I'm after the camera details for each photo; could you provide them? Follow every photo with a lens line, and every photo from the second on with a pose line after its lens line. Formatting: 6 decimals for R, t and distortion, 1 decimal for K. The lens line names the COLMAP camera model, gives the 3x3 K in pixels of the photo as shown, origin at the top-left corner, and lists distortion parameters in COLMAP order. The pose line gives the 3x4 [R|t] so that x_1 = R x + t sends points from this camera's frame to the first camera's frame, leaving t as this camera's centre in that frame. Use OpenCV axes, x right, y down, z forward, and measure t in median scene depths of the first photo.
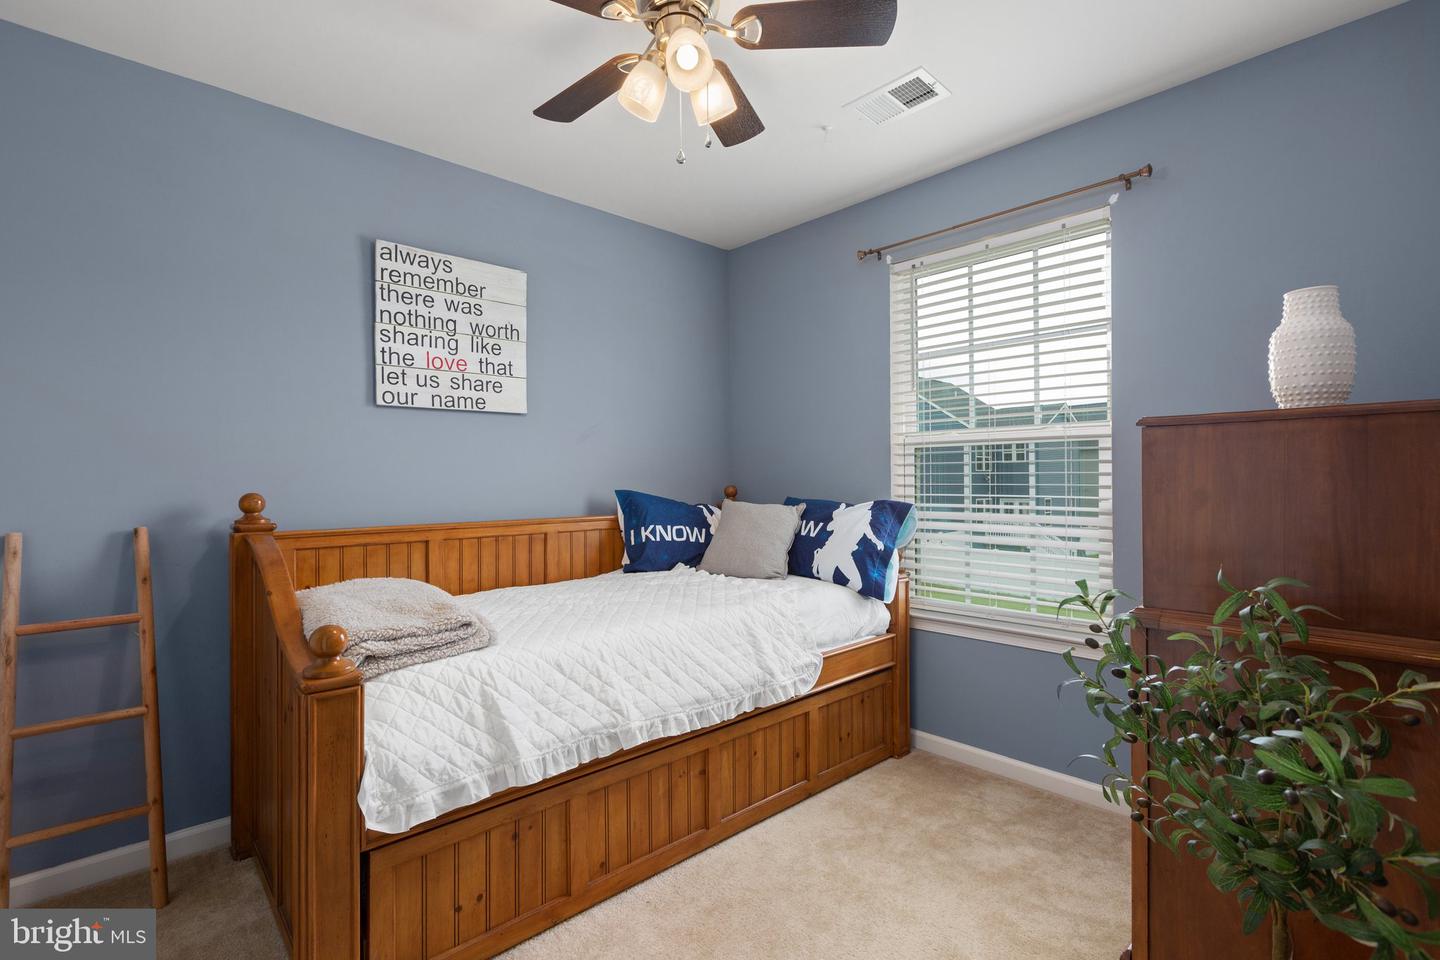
lens RADIAL K [[651.3, 0, 725.7], [0, 651.3, 475.6], [0, 0, 1]] dist [0.008554, -0.000828]
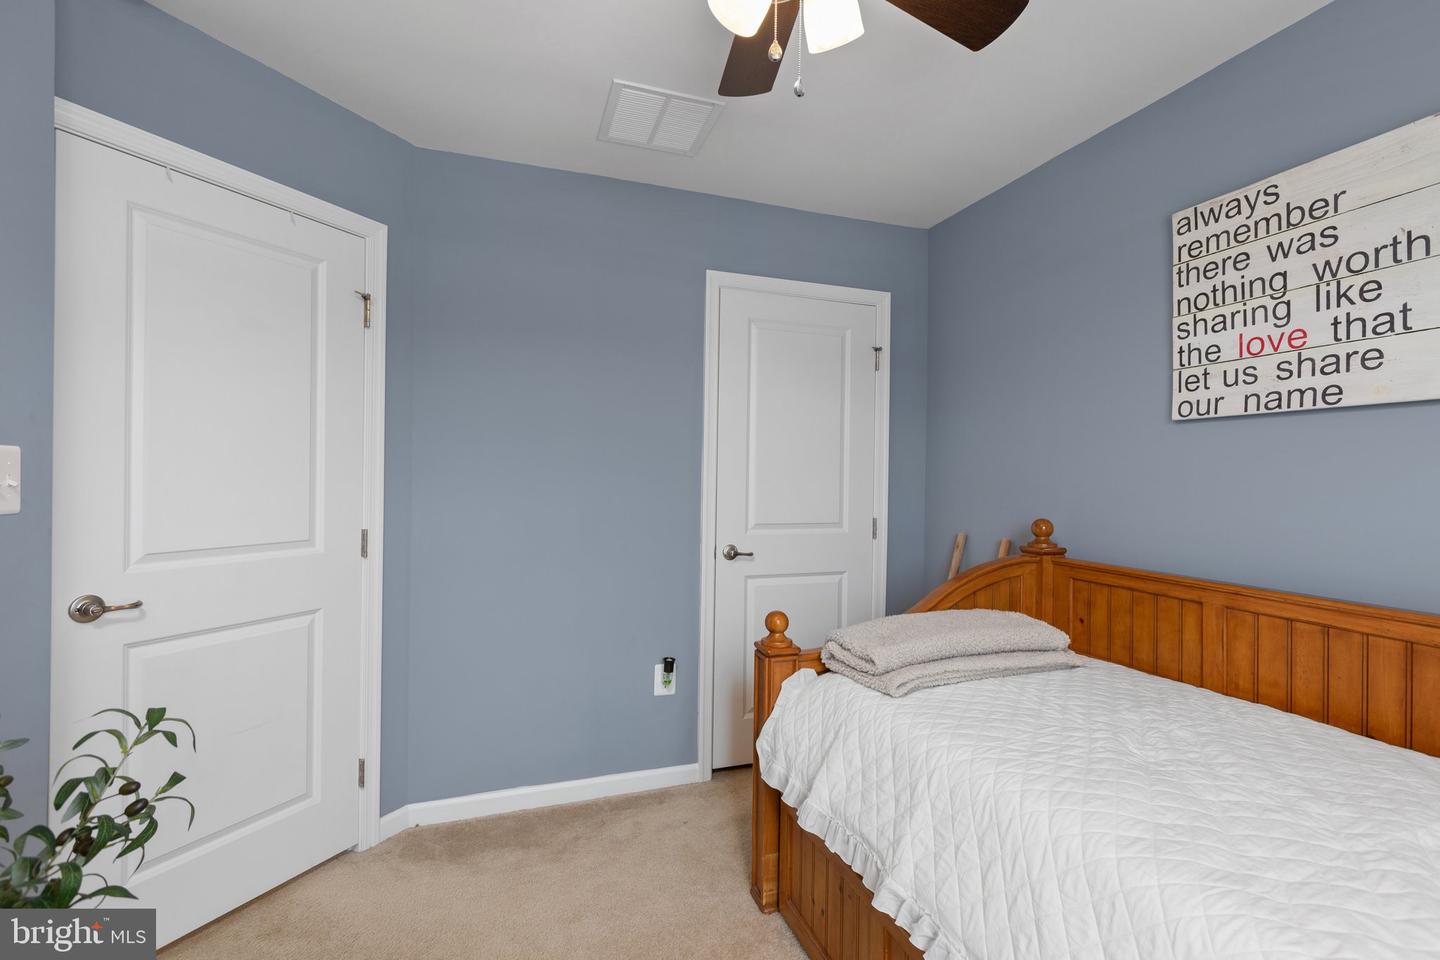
lens RADIAL K [[651.3, 0, 730.0], [0, 651.3, 475.4], [0, 0, 1]] dist [0.008554, -0.000828]
pose [[-0.385083, 0.002858, -0.922878, 0.396005], [-0.007955, 0.999948, 0.006416, -0.039777], [0.922848, 0.009812, -0.385040, 0.768054]]
